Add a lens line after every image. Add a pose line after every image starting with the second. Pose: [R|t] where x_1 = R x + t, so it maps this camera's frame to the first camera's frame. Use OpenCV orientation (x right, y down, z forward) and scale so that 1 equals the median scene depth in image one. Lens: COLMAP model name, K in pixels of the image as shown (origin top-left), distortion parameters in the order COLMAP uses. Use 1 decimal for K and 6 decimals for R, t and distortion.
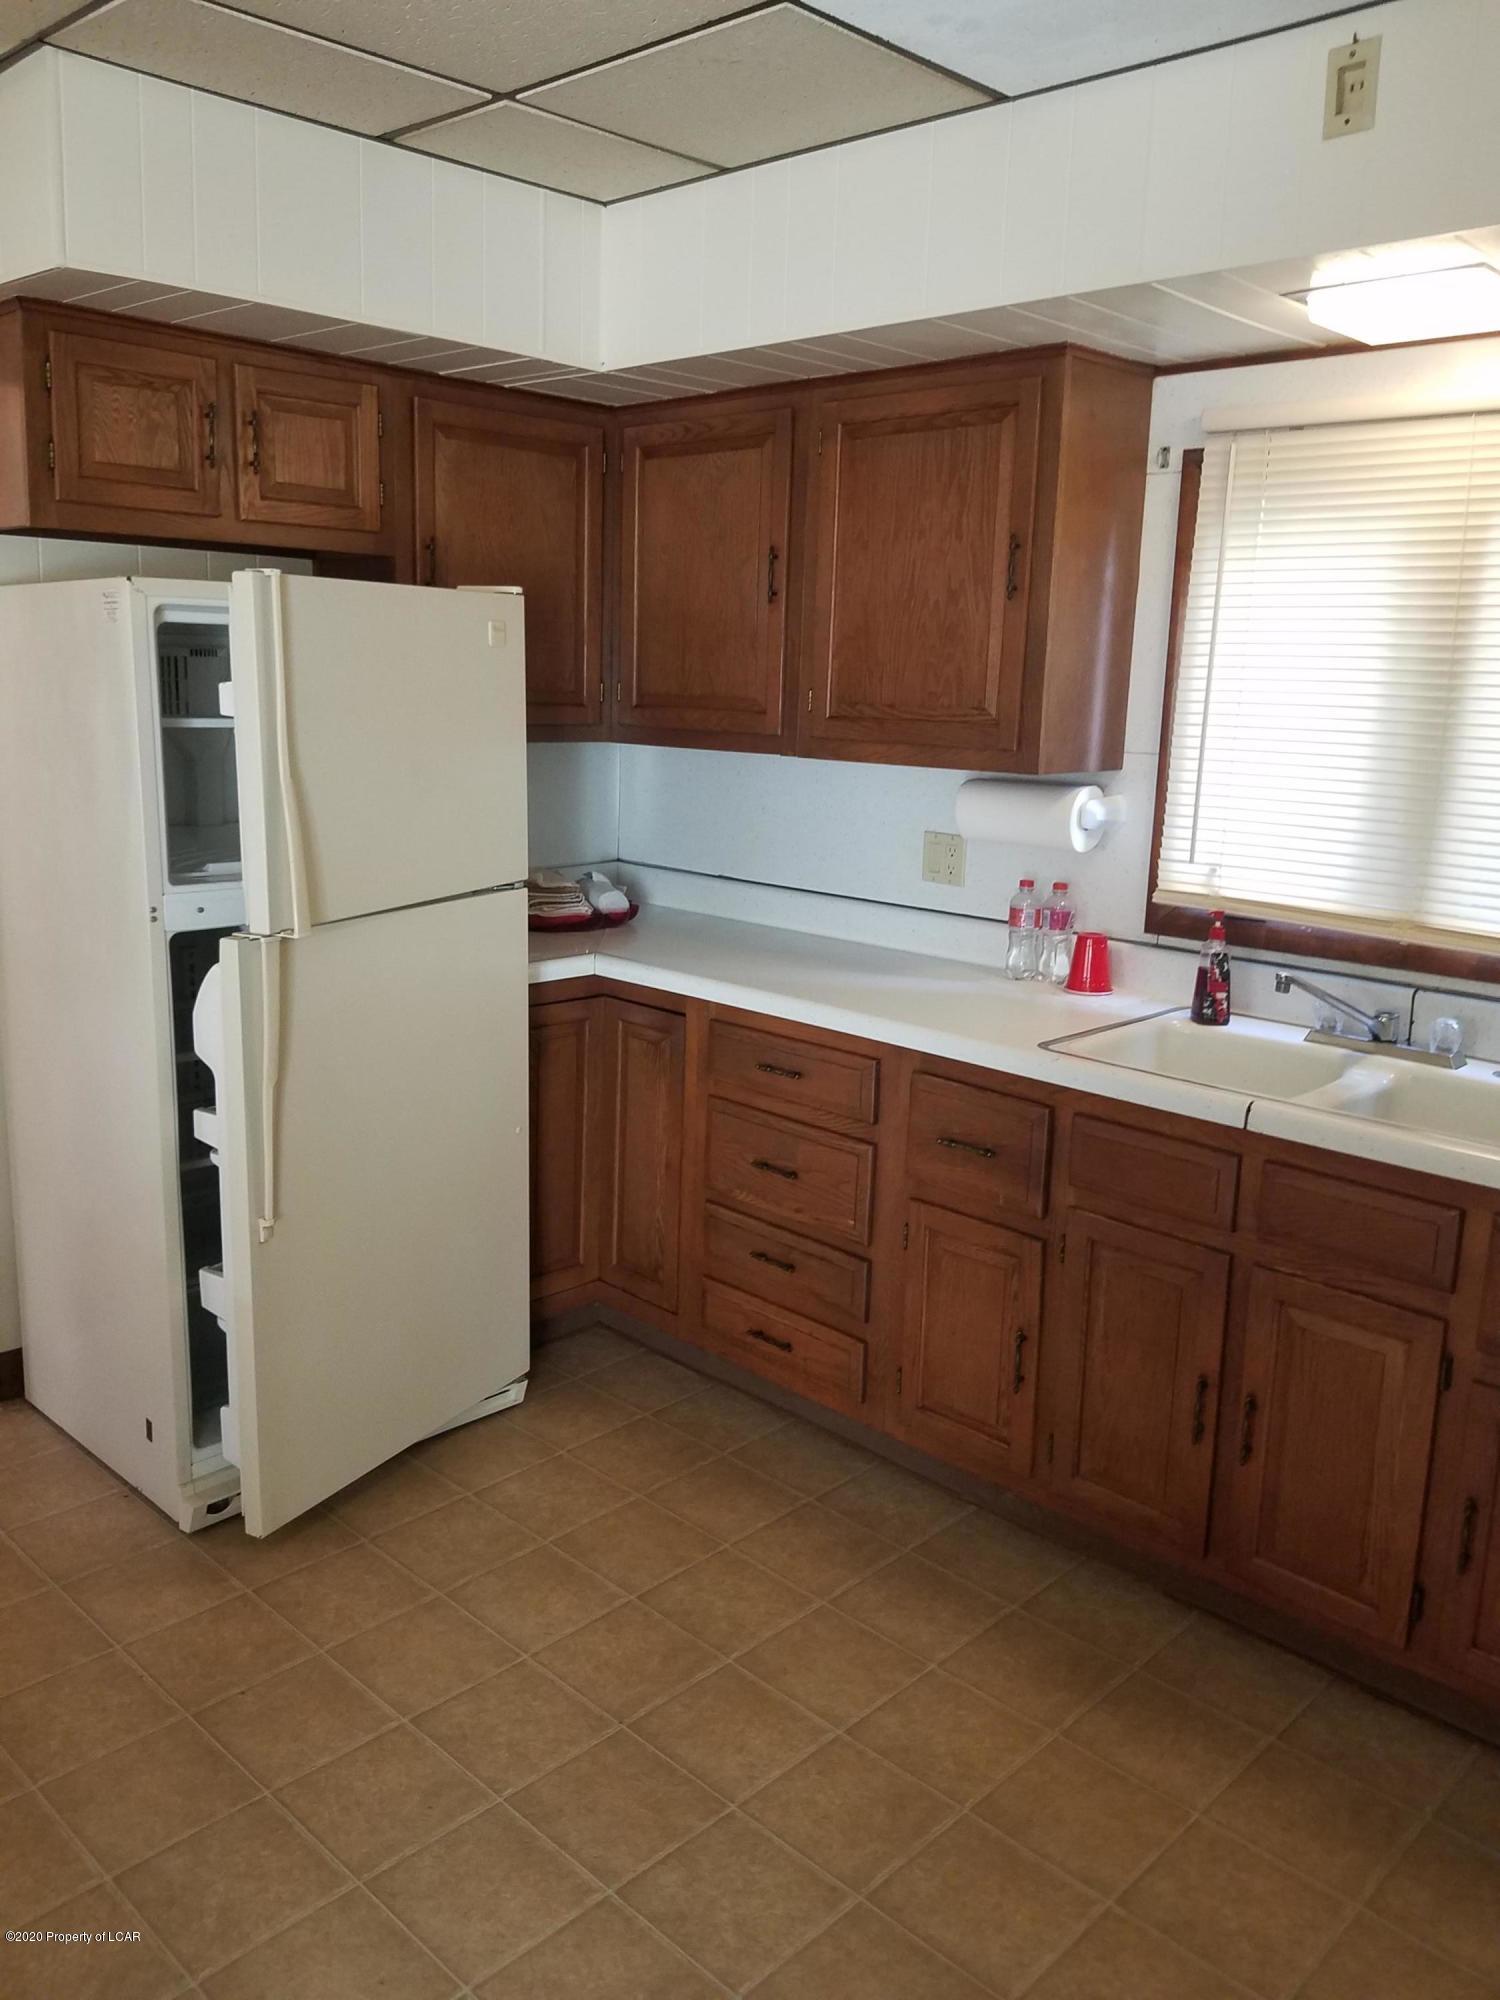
lens RADIAL K [[1599.3, 0, 706.8], [0, 1599.3, 995.5], [0, 0, 1]] dist [0.030935, -0.002736]
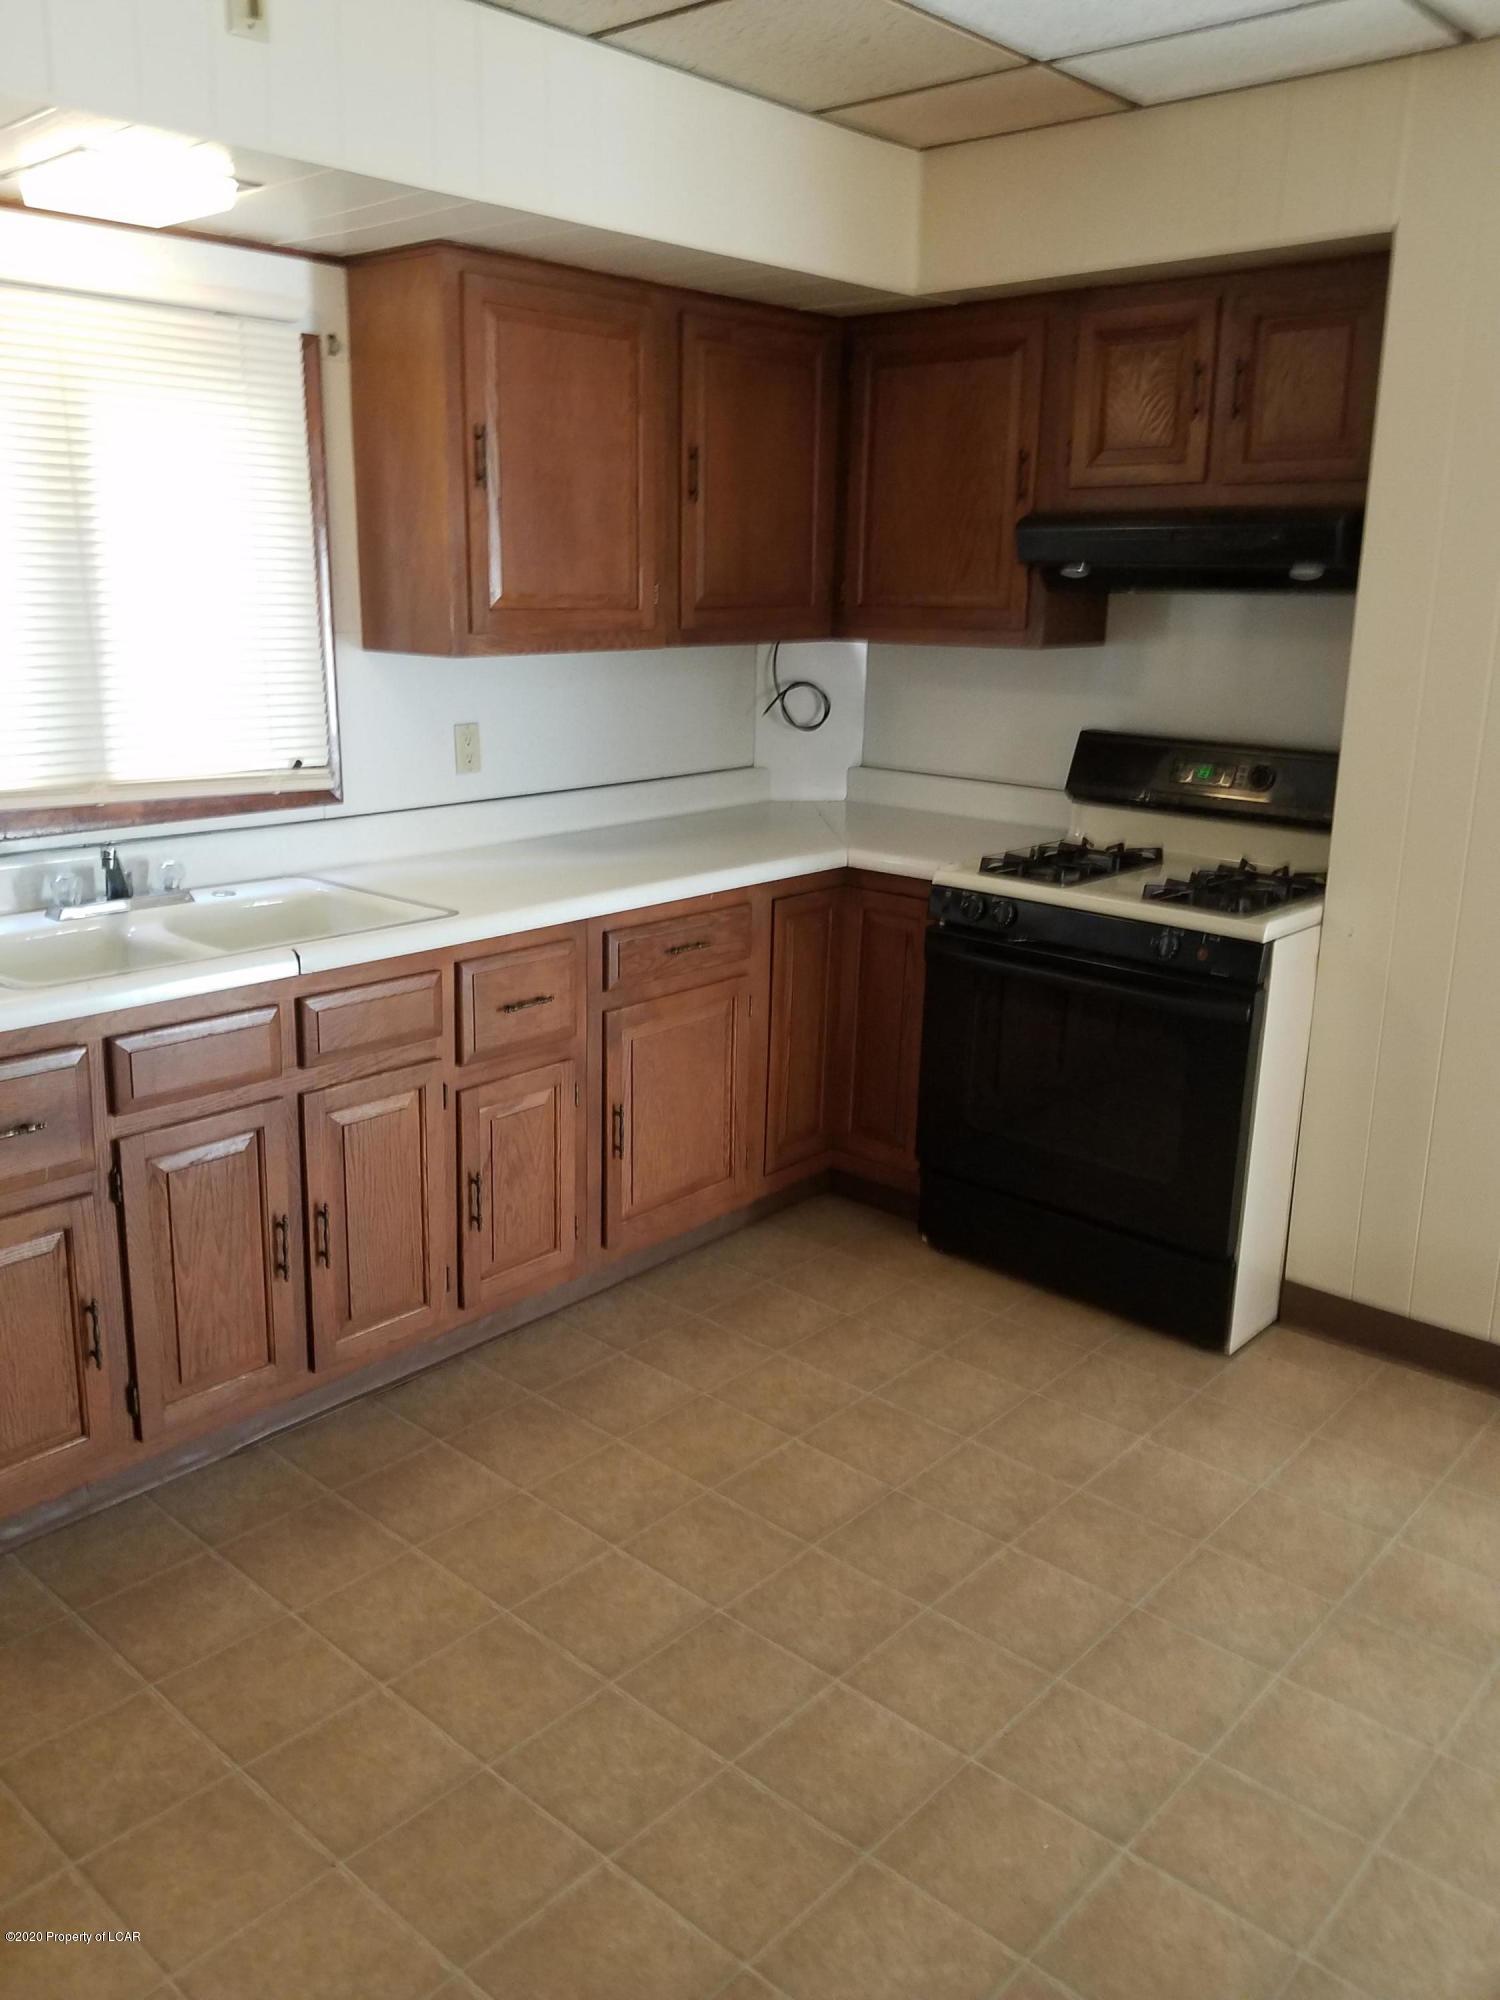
lens RADIAL K [[1599.3, 0, 706.8], [0, 1599.3, 995.5], [0, 0, 1]] dist [0.030935, -0.002736]
pose [[-0.046544, -0.291914, 0.955312, -0.864611], [0.194001, 0.935497, 0.295311, -0.206119], [-0.979897, 0.199076, 0.013090, 0.859818]]
